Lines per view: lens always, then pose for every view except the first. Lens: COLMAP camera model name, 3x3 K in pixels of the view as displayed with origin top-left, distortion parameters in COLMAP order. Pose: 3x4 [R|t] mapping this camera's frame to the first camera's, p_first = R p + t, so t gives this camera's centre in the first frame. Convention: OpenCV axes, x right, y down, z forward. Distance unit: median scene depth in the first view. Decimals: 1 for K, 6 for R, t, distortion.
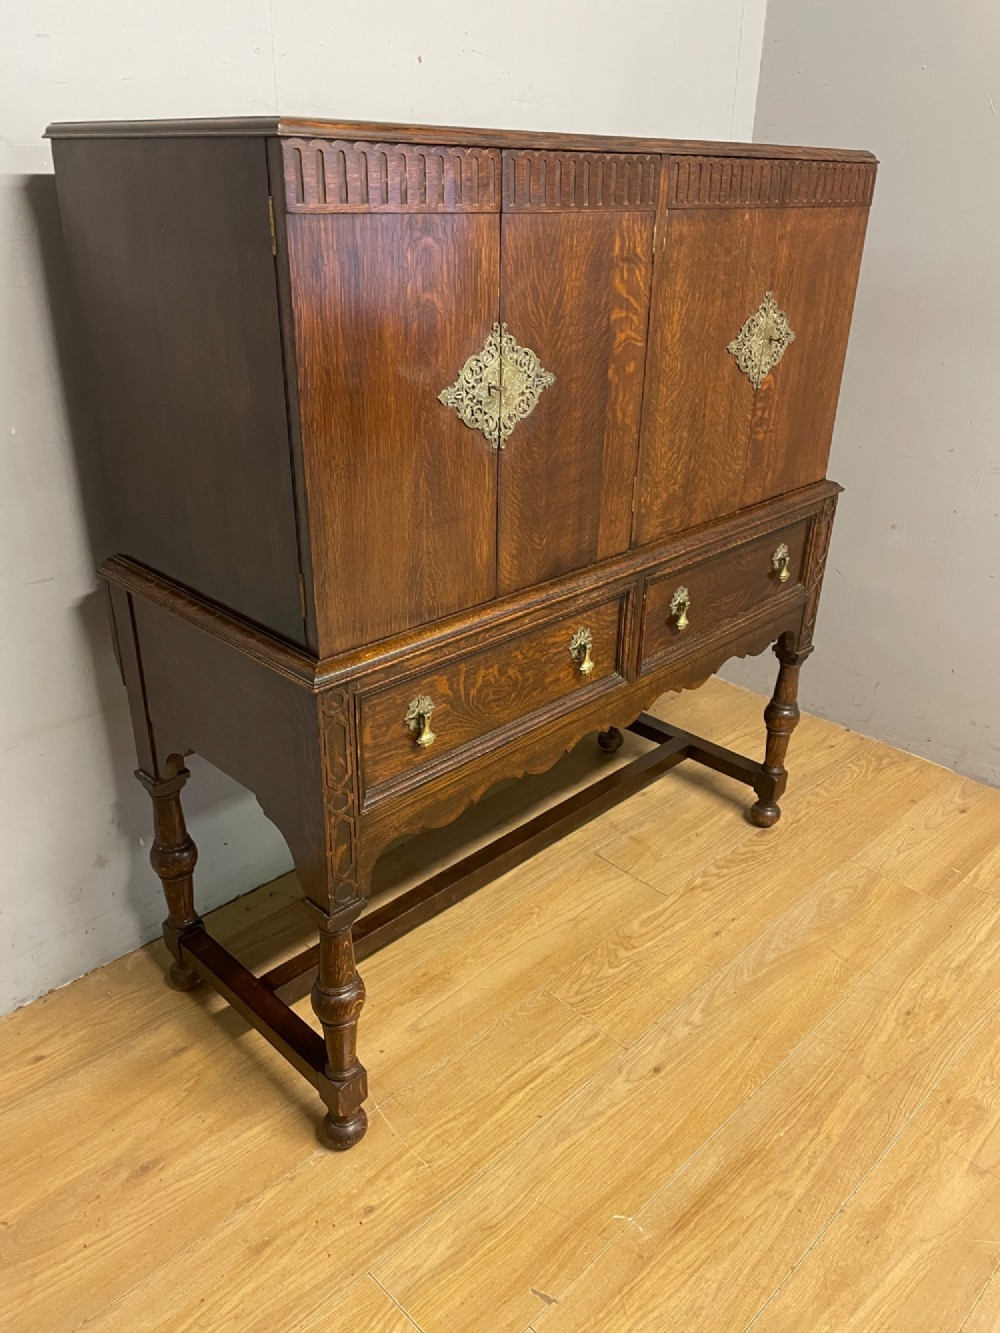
lens RADIAL K [[1004.7, 0, 499.3], [0, 1004.7, 670.9], [0, 0, 1]] dist [0.091187, -0.117500]
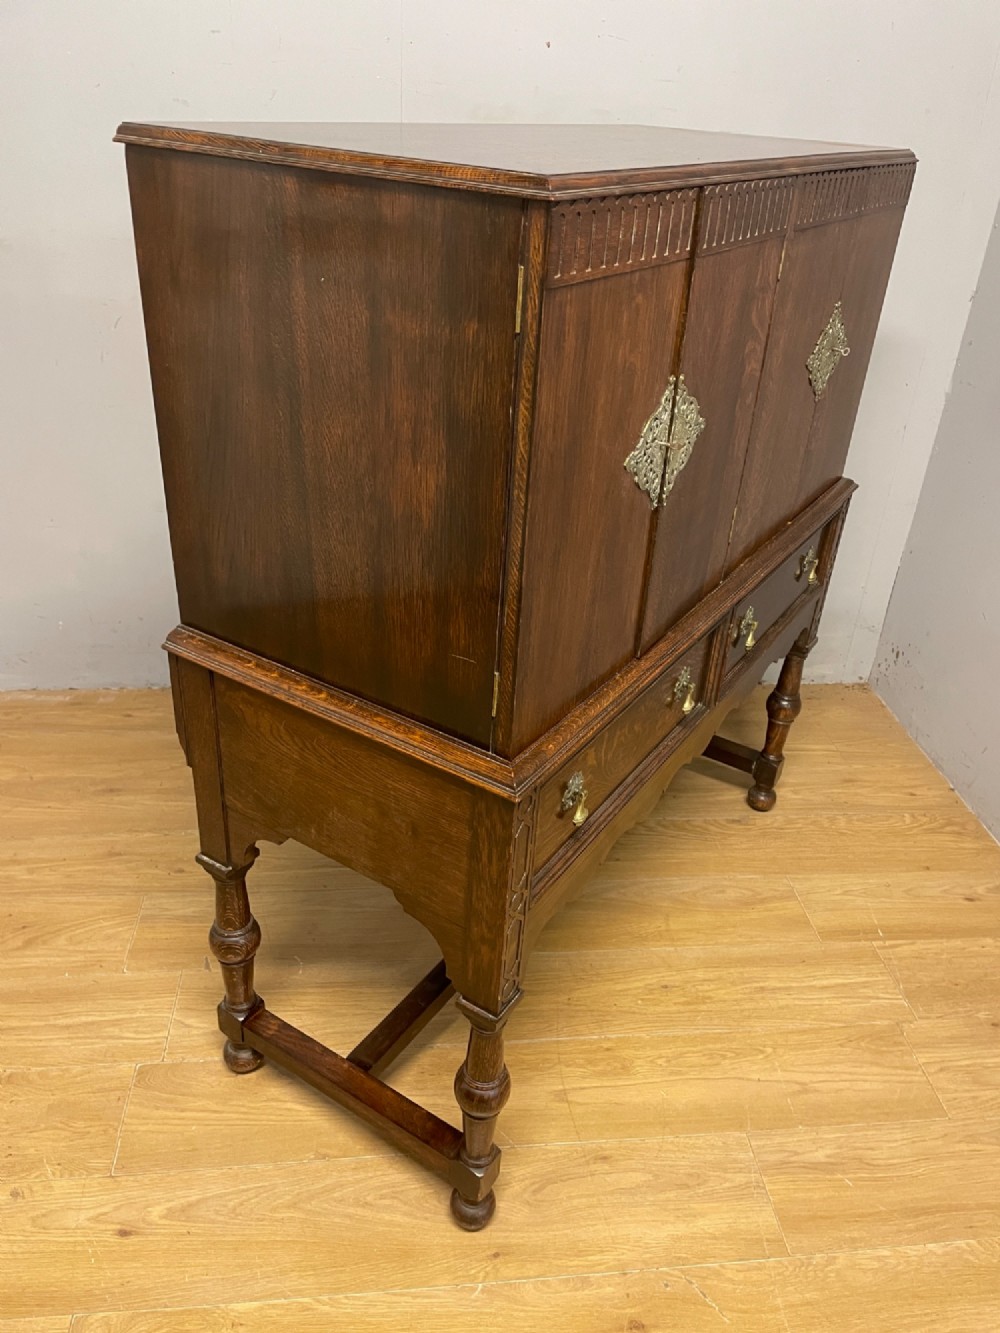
lens RADIAL K [[1003.7, 0, 507.9], [0, 1003.7, 677.0], [0, 0, 1]] dist [0.087348, -0.121287]
pose [[0.784528, 0.335429, -0.521539, 0.856315], [-0.312361, 0.940335, 0.134909, -0.063326], [0.535674, 0.057068, 0.842494, 0.027831]]
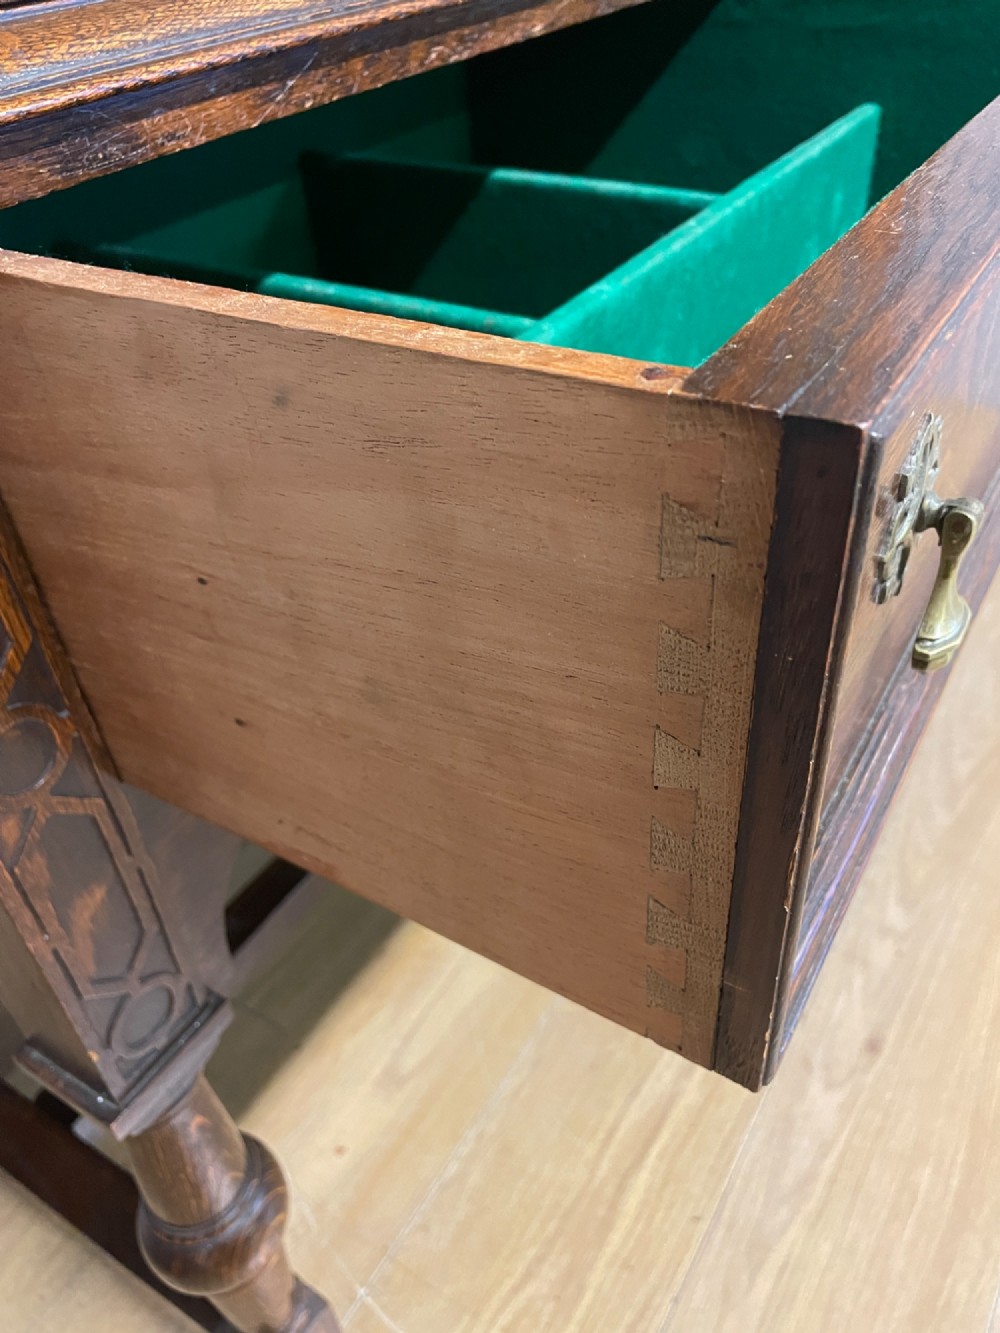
lens RADIAL K [[1024.0, 0, 507.6], [0, 1024.0, 668.9], [0, 0, 1]] dist [0.076420, -0.122327]
pose [[0.970477, -0.205124, 0.126882, -0.060382], [0.173315, 0.958913, 0.224604, 0.063438], [-0.167740, -0.195983, 0.966154, 0.627033]]
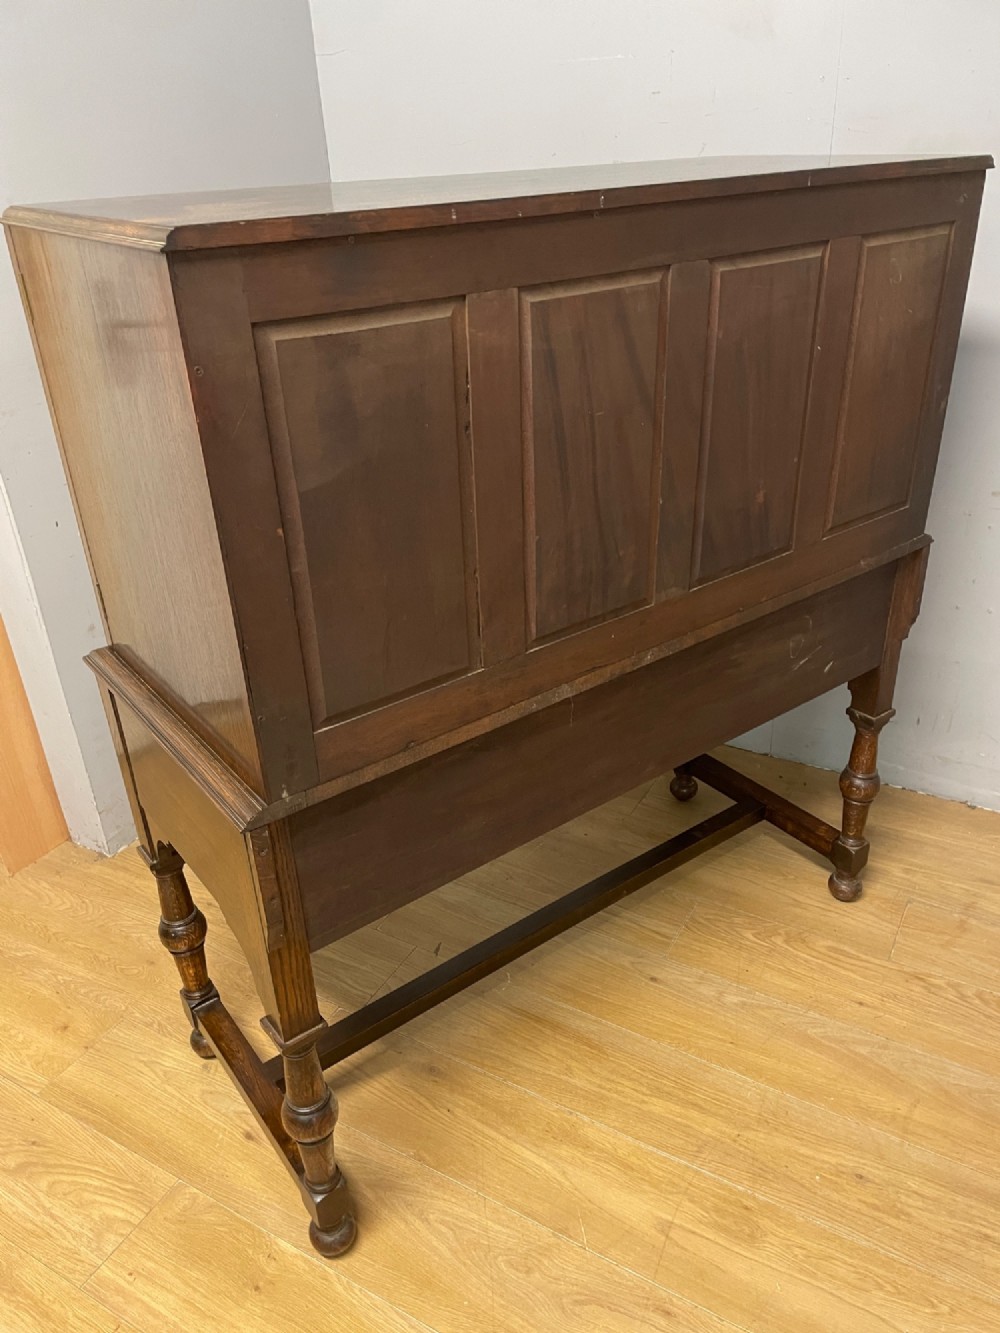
lens RADIAL K [[1004.7, 0, 499.3], [0, 1004.7, 670.9], [0, 0, 1]] dist [0.091187, -0.117500]
pose [[0.261244, 0.424435, -0.866952, 1.072166], [-0.384470, 0.869578, 0.309866, -0.223522], [0.885401, 0.252366, 0.390355, 0.348212]]
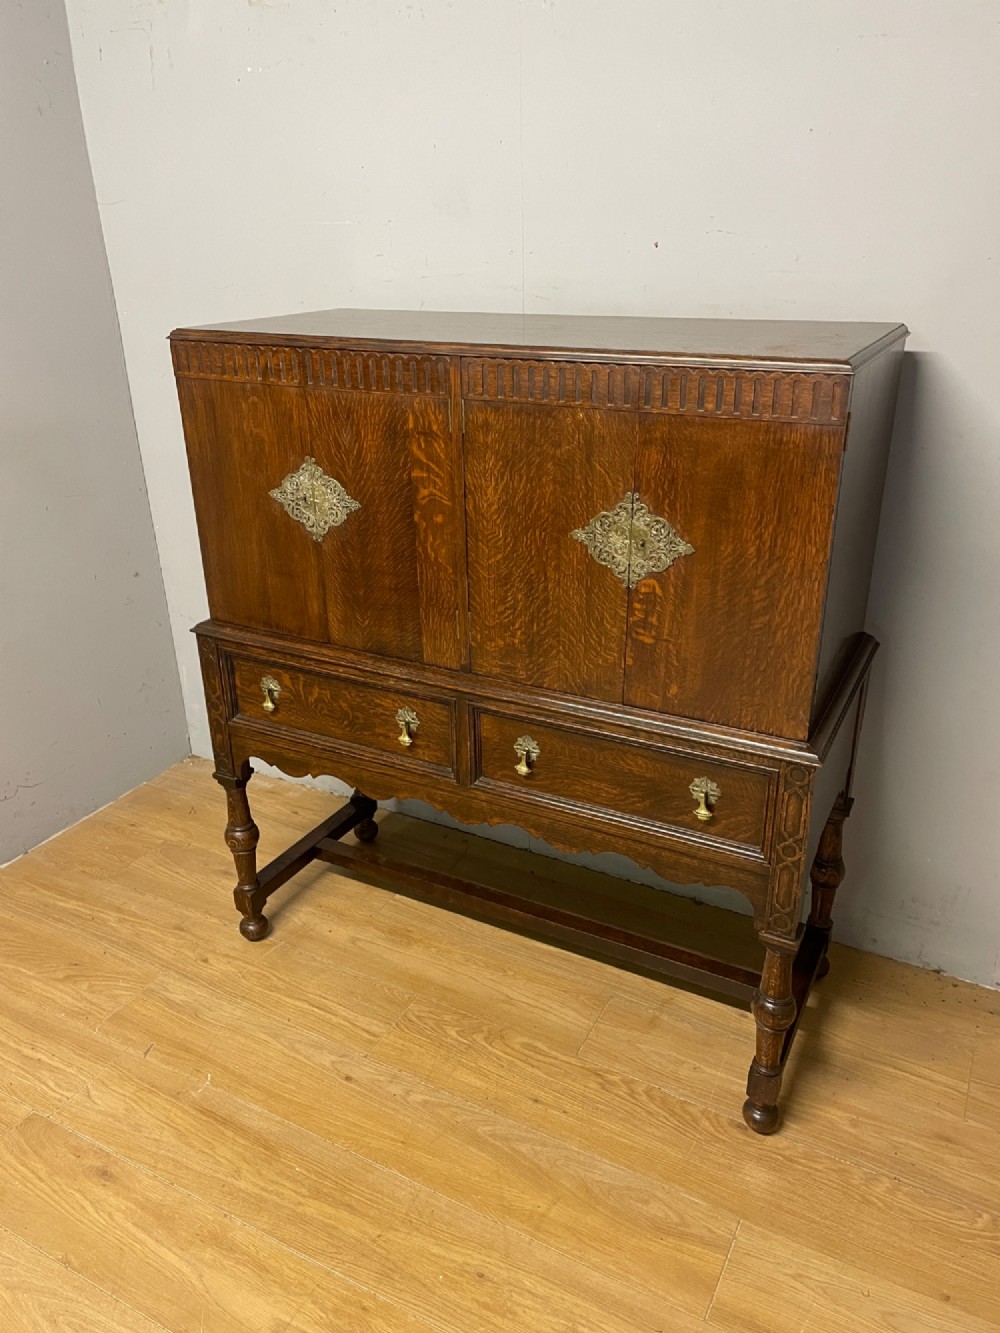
lens RADIAL K [[1004.7, 0, 499.3], [0, 1004.7, 670.9], [0, 0, 1]] dist [0.091187, -0.117500]
pose [[0.288733, 0.369031, -0.883430, 1.215015], [-0.402007, 0.884176, 0.237955, -0.431818], [0.868921, 0.286440, 0.403644, 0.601727]]
